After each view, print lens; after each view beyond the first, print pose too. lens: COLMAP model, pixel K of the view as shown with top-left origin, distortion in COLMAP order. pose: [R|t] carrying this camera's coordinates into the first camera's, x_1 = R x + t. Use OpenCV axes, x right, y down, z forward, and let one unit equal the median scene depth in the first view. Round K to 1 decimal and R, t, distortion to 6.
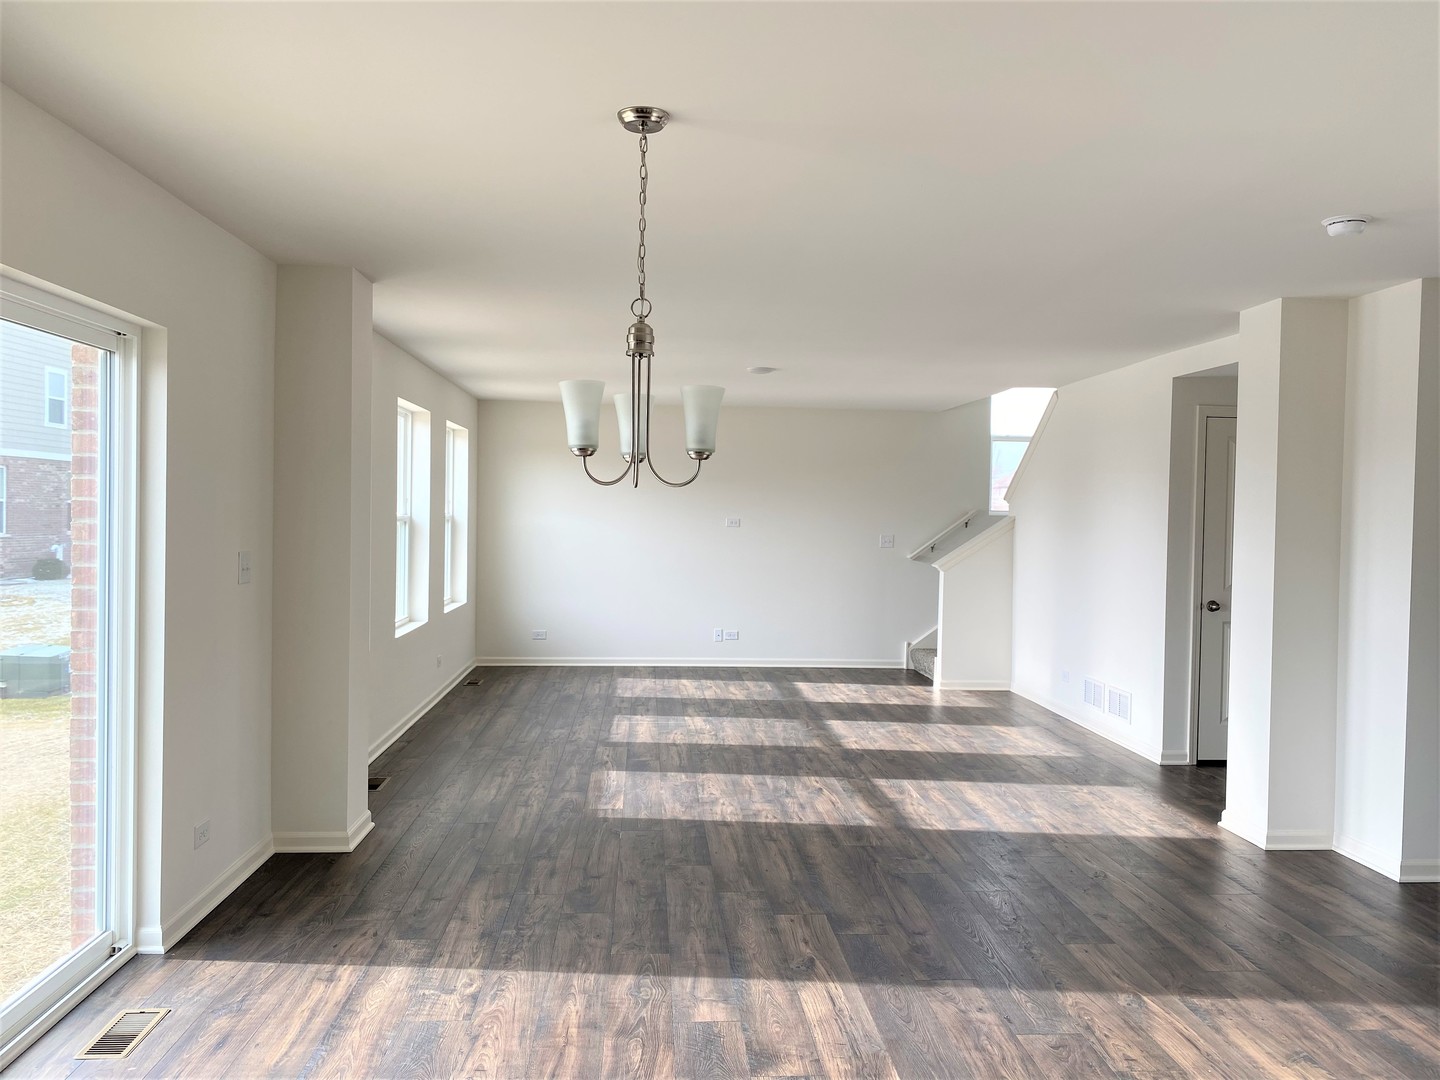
lens RADIAL K [[1109.8, 0, 722.9], [0, 1109.8, 527.6], [0, 0, 1]] dist [0.028742, -0.031529]
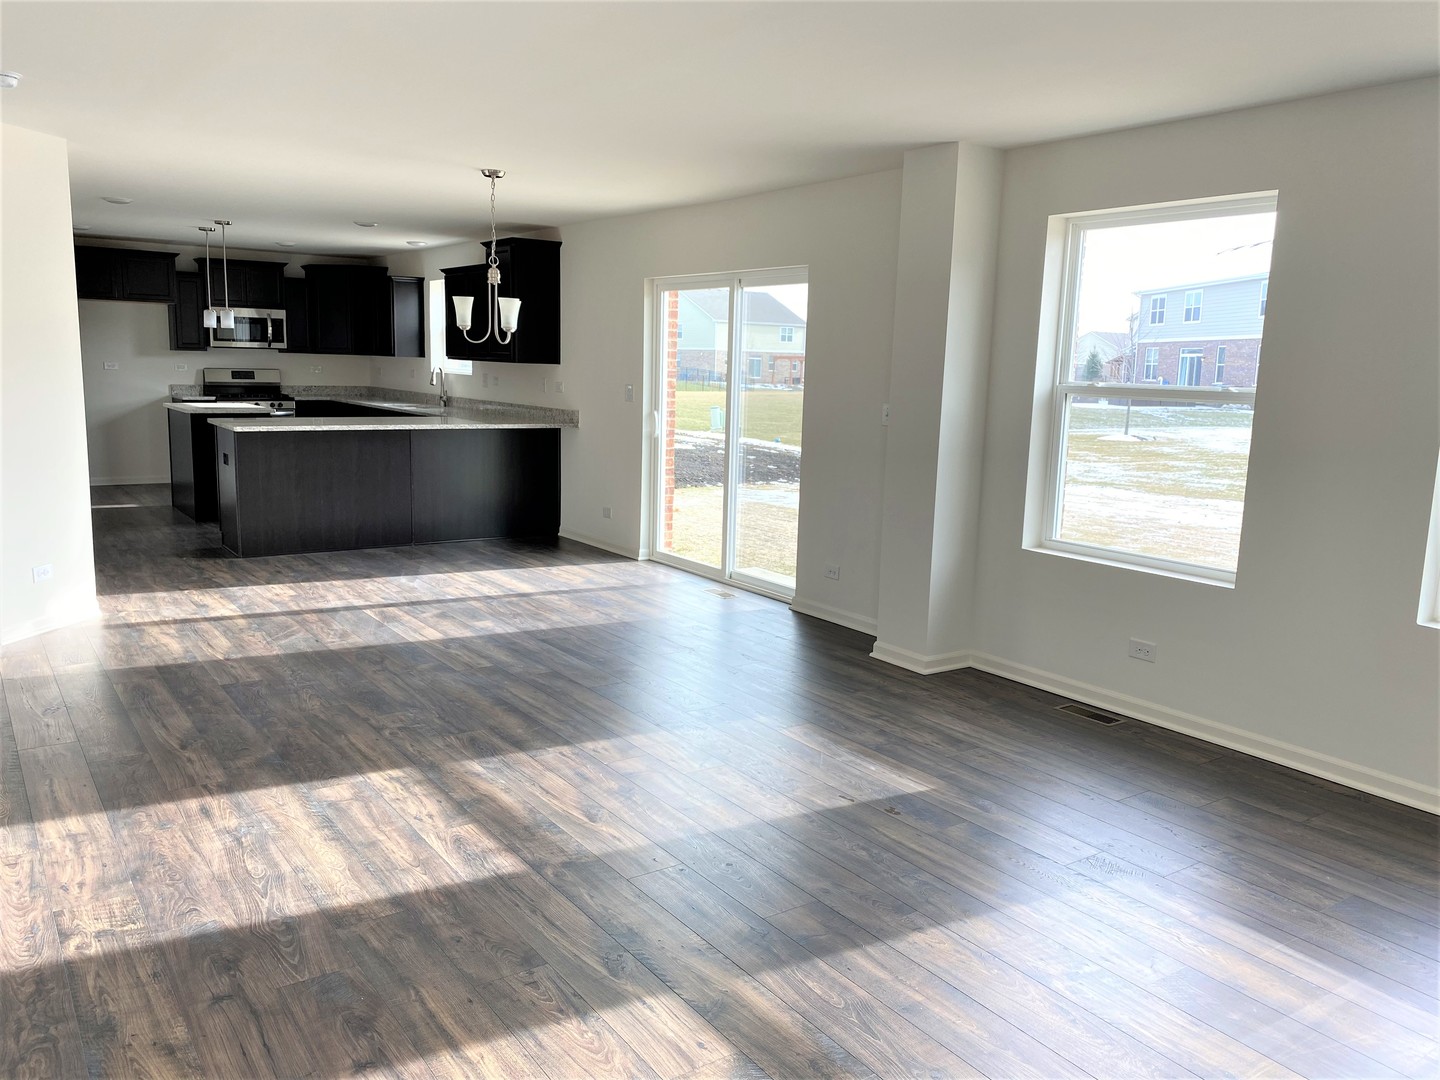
lens RADIAL K [[1109.8, 0, 714.3], [0, 1109.8, 539.3], [0, 0, 1]] dist [0.028742, -0.031529]
pose [[-0.859662, 0.041308, -0.509190, 0.385429], [-0.050829, 0.984864, 0.165710, -0.020157], [0.508328, 0.168336, -0.844551, 1.766214]]
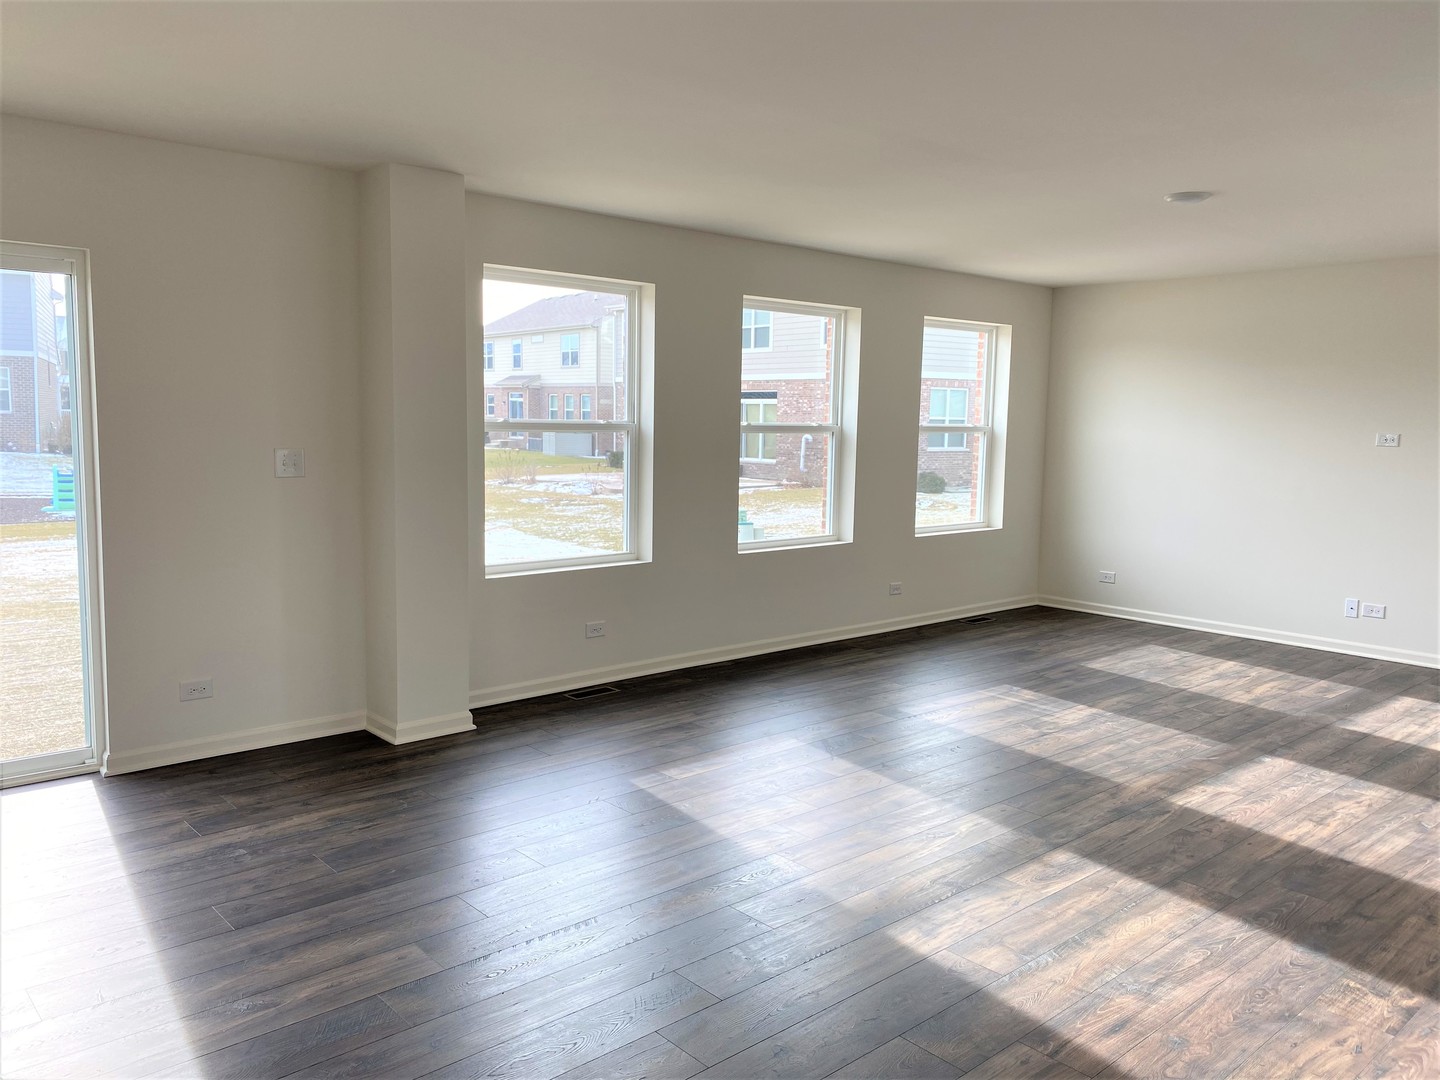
lens RADIAL K [[1109.8, 0, 716.6], [0, 1109.8, 539.1], [0, 0, 1]] dist [0.028742, -0.031529]
pose [[0.613017, 0.083256, -0.785671, 0.592702], [-0.020582, 0.995778, 0.089462, 0.004560], [0.789802, -0.038671, 0.612142, 0.571913]]
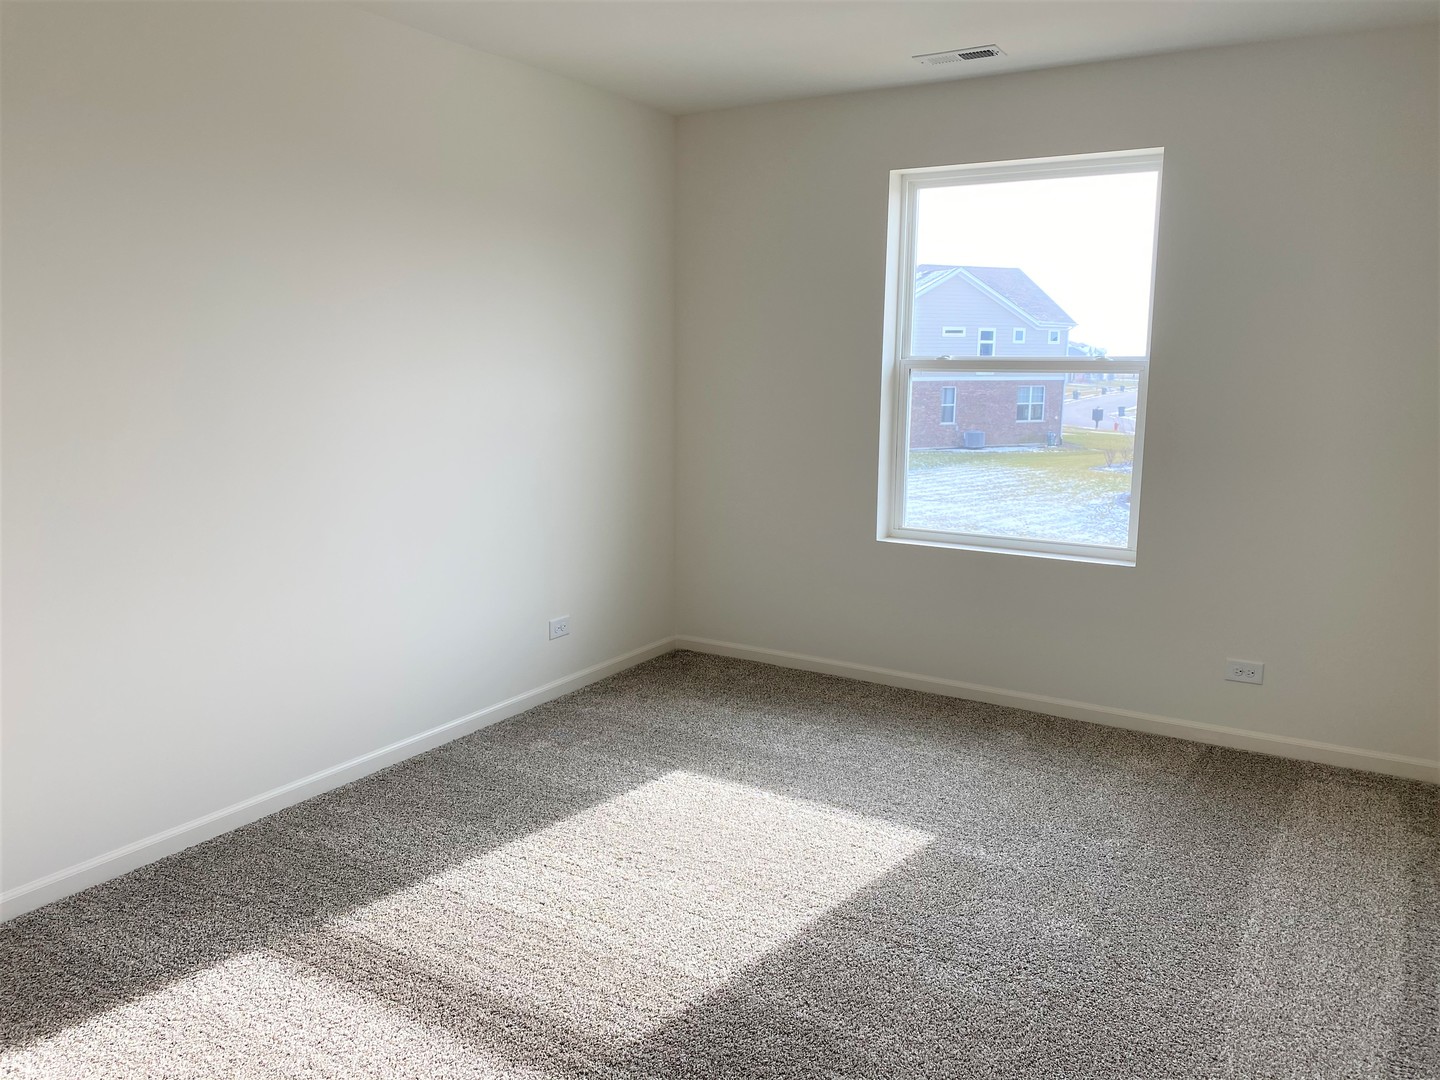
lens RADIAL K [[1109.8, 0, 723.9], [0, 1109.8, 541.4], [0, 0, 1]] dist [0.028742, -0.031529]
pose [[-0.603277, 0.129835, -0.786892, 0.414440], [-0.023941, 0.983267, 0.180590, -0.020750], [0.797172, 0.127785, -0.590074, 1.593649]]
